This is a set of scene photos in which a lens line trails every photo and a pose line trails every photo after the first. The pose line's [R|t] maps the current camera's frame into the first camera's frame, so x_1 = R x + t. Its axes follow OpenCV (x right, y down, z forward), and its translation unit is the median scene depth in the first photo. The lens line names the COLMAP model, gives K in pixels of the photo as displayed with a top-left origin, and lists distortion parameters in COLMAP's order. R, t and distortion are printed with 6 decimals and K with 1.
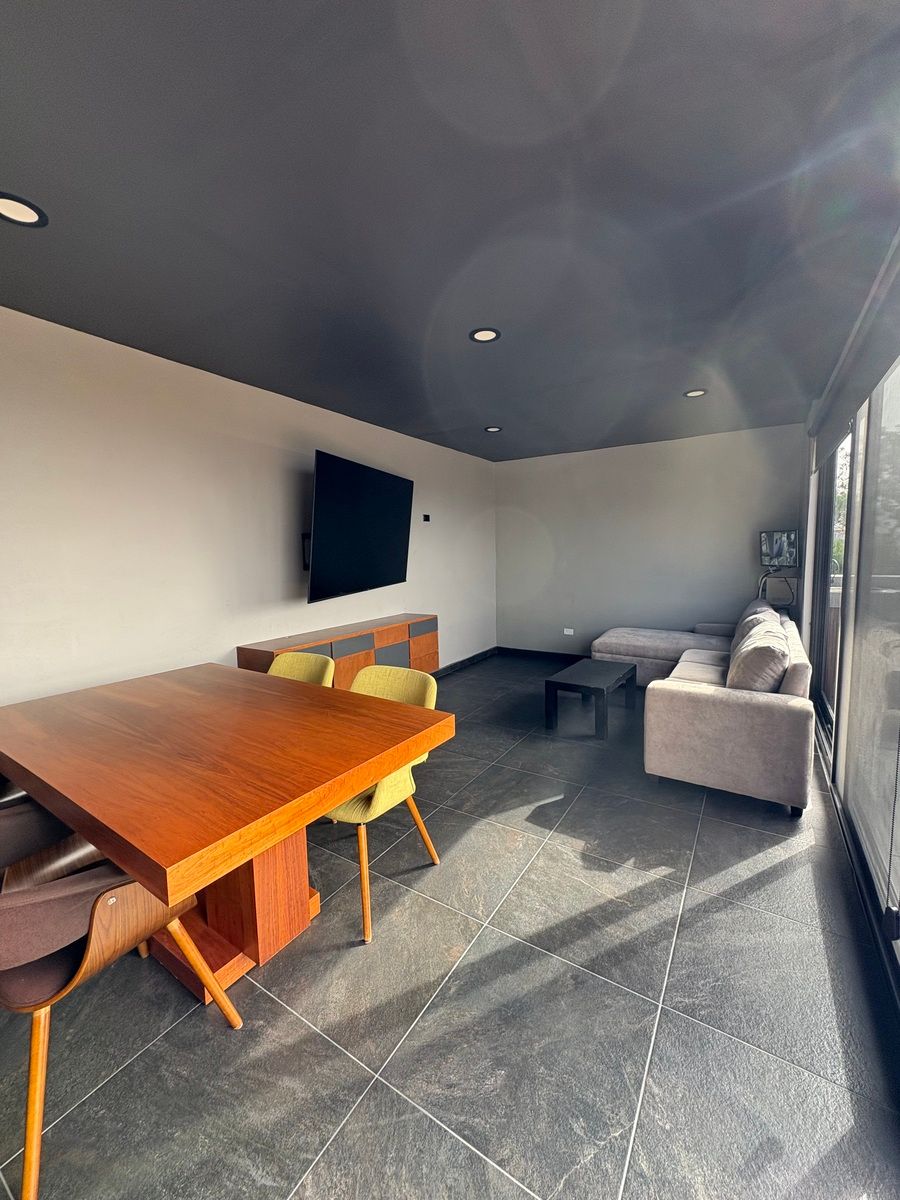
lens RADIAL K [[477.1, 0, 452.0], [0, 477.1, 598.9], [0, 0, 1]] dist [0.000836, -0.001108]
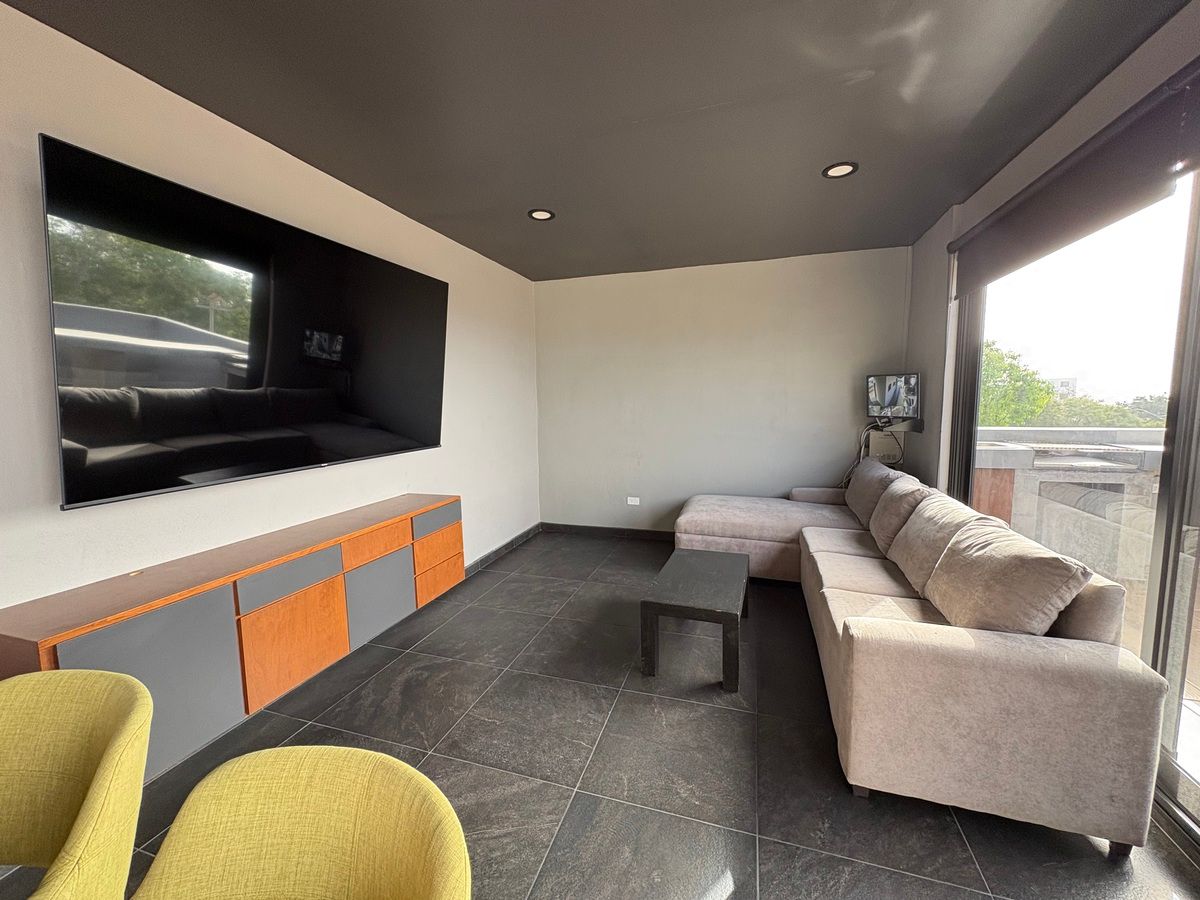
lens RADIAL K [[477.1, 0, 597.9], [0, 477.1, 448.4], [0, 0, 1]] dist [0.000836, -0.001108]
pose [[0.967812, -0.021952, 0.250717, -0.011494], [0.022383, 0.999749, 0.001132, -0.027807], [-0.250678, 0.004516, 0.968060, 0.335908]]
